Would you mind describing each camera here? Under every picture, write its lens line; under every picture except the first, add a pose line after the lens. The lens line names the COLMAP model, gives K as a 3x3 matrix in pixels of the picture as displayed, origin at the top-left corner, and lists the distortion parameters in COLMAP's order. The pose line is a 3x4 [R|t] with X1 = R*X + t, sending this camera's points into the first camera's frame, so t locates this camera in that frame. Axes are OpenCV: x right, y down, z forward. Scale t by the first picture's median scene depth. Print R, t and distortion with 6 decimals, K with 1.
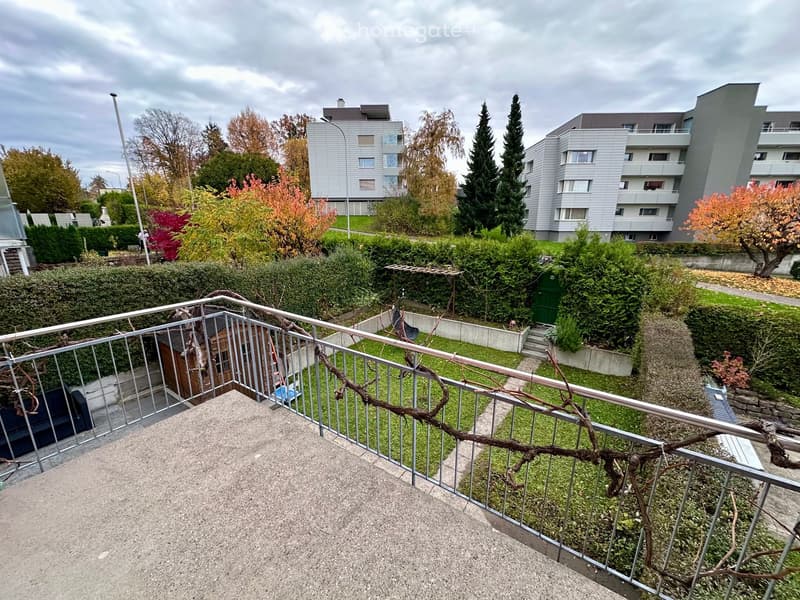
lens RADIAL K [[319.3, 0, 399.0], [0, 319.3, 300.0], [0, 0, 1]] dist [-0.003009, -0.000810]
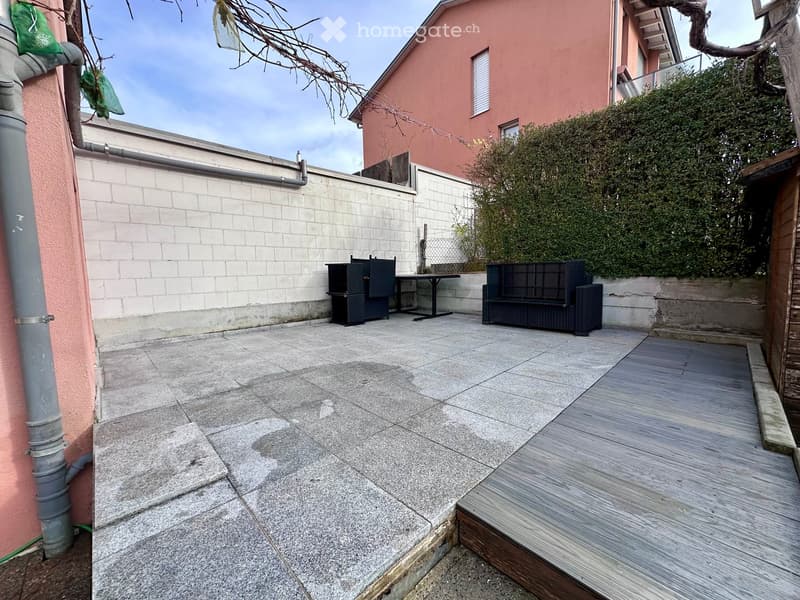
lens RADIAL K [[319.3, 0, 398.1], [0, 319.3, 297.7], [0, 0, 1]] dist [-0.003009, -0.000810]
pose [[-0.210188, 0.093586, -0.973171, -0.054126], [-0.217878, 0.965891, 0.139944, 0.061969], [0.953074, 0.241447, -0.182628, 0.144434]]
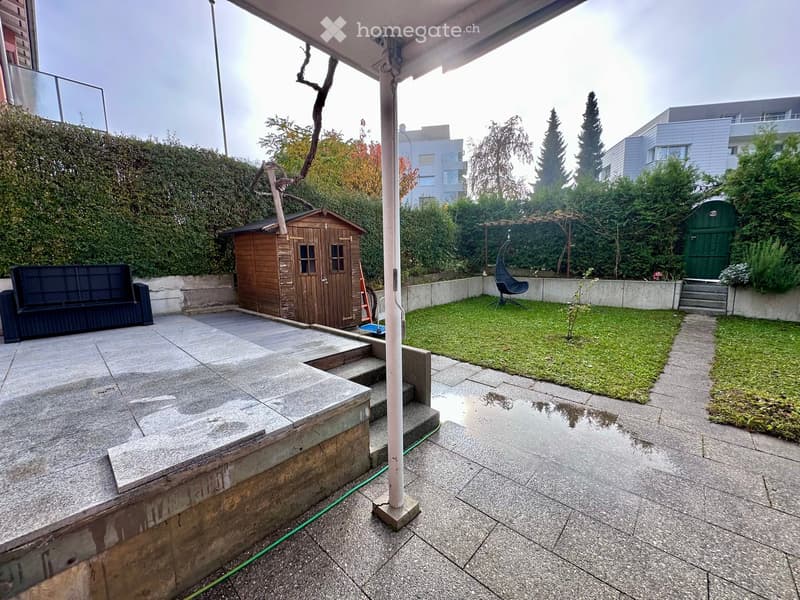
lens RADIAL K [[319.3, 0, 398.6], [0, 319.3, 300.5], [0, 0, 1]] dist [-0.003009, -0.000810]
pose [[0.988583, 0.007522, -0.150489, -0.047310], [-0.024673, 0.993353, -0.112429, 0.080340], [0.148643, 0.114858, 0.982198, 0.060832]]
